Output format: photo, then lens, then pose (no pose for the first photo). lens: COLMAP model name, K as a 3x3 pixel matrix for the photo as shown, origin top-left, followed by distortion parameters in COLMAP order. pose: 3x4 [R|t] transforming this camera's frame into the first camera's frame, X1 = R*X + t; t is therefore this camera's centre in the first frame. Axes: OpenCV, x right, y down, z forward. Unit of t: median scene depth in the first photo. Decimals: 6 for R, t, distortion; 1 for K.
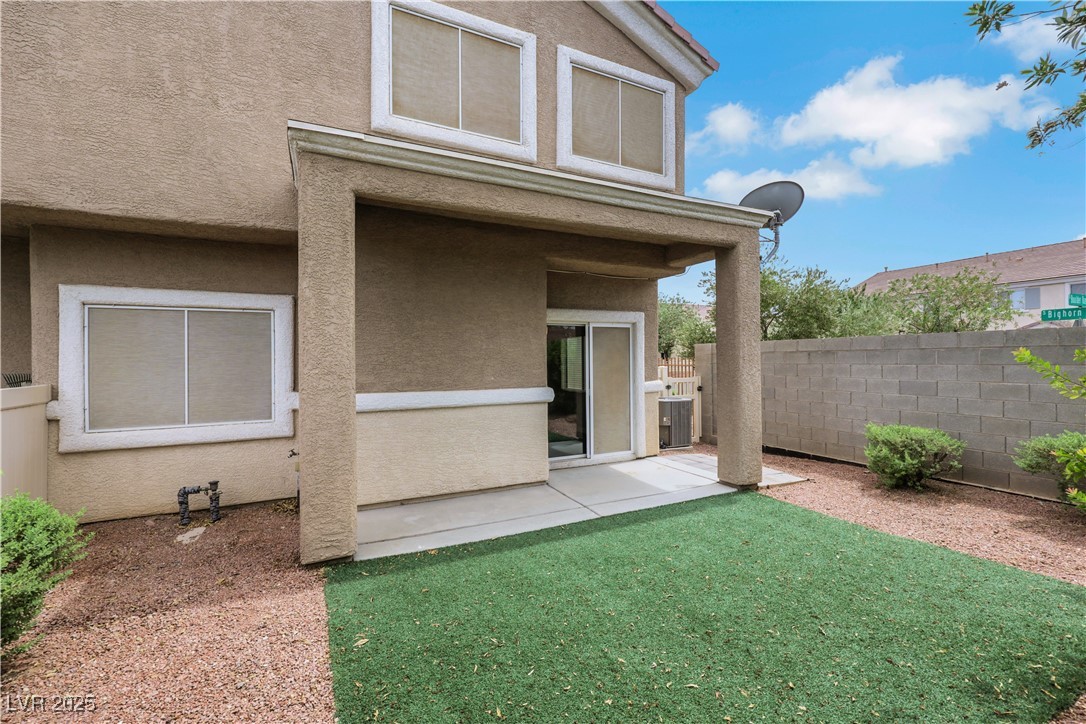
lens RADIAL K [[446.2, 0, 541.0], [0, 446.2, 361.7], [0, 0, 1]] dist [0.000992, 0.000102]
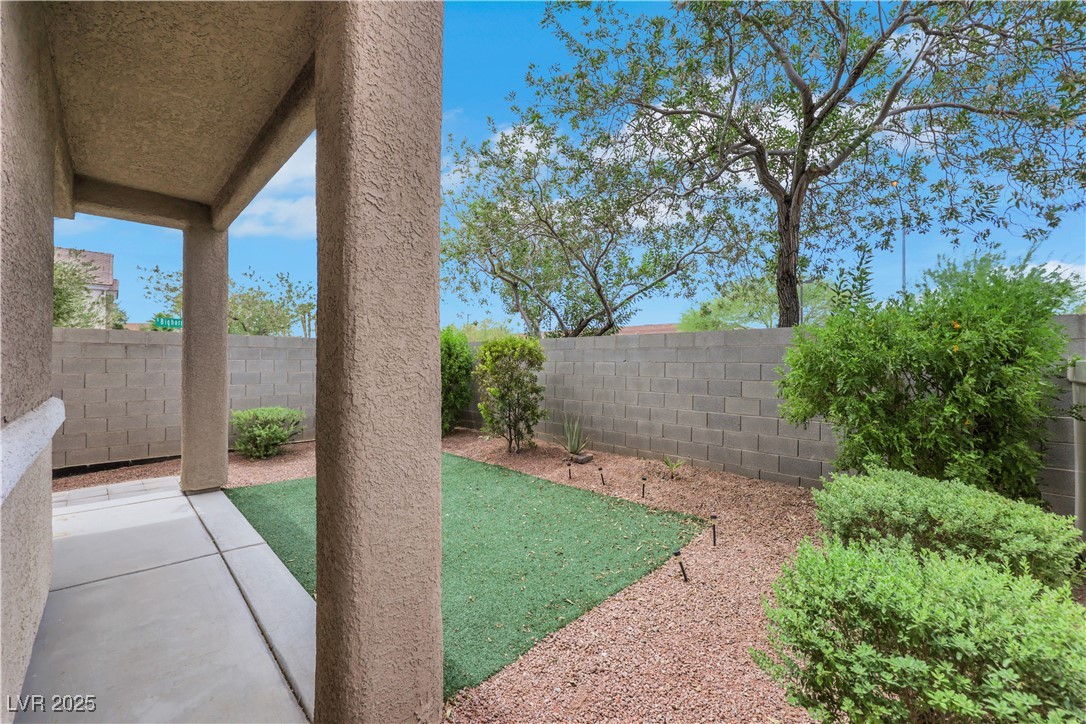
lens RADIAL K [[446.2, 0, 541.3], [0, 446.2, 361.5], [0, 0, 1]] dist [0.000992, 0.000102]
pose [[-0.323444, 0.006881, 0.946222, -0.512965], [-0.002244, 0.999965, -0.008038, 0.016732], [-0.946245, -0.004723, -0.323417, 0.529131]]
